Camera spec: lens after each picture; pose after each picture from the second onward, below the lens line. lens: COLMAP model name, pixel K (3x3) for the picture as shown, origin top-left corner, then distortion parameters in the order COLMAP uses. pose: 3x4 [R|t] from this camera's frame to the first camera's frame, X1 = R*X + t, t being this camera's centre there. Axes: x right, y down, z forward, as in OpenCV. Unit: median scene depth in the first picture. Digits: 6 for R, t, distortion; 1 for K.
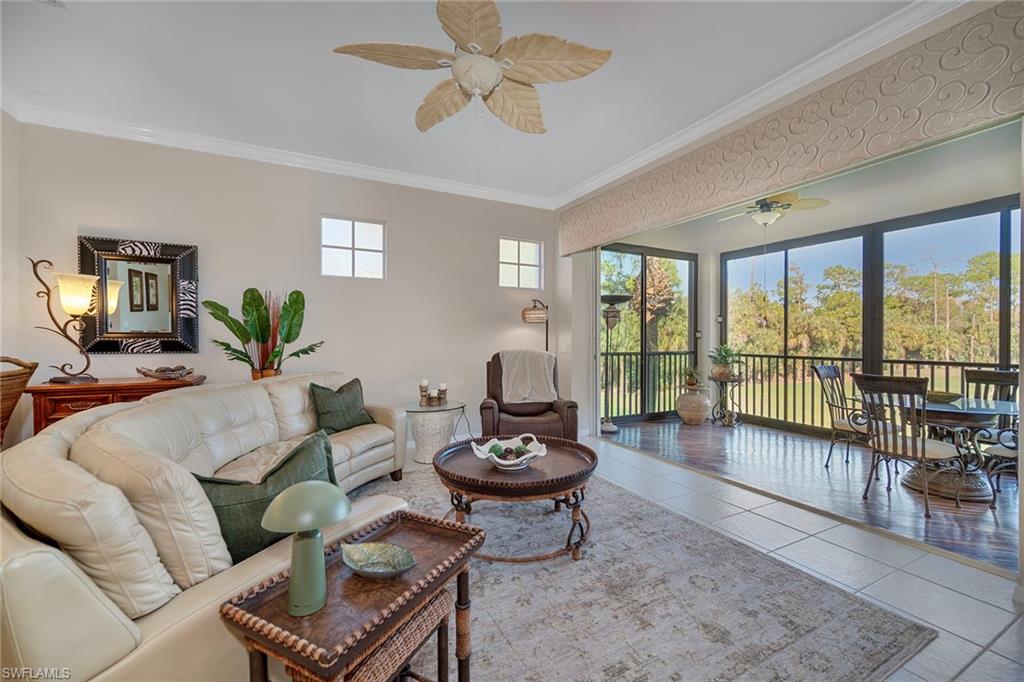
lens RADIAL K [[412.8, 0, 512.0], [0, 412.8, 341.0], [0, 0, 1]] dist [-0.000989, -0.000439]
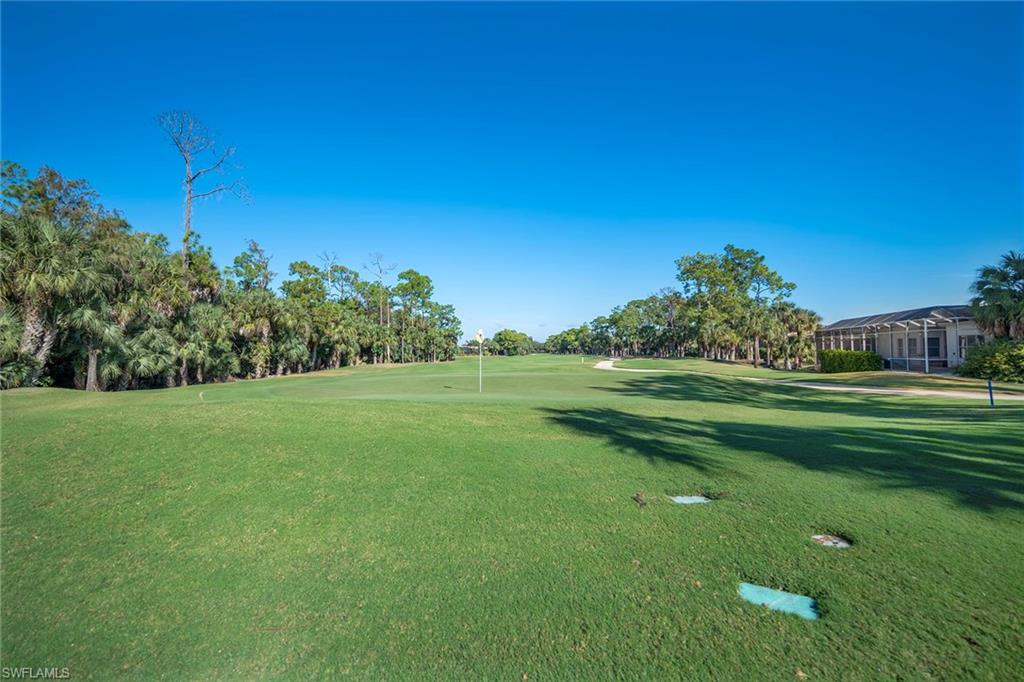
lens RADIAL K [[422.5, 0, 512.0], [0, 422.5, 341.0], [0, 0, 1]] dist [-0.025712, 0.000022]
pose [[0.429602, 0.019247, 0.902813, 0.171306], [0.021593, 0.999268, -0.031579, 0.047687], [-0.902760, 0.033061, 0.428872, 0.212340]]
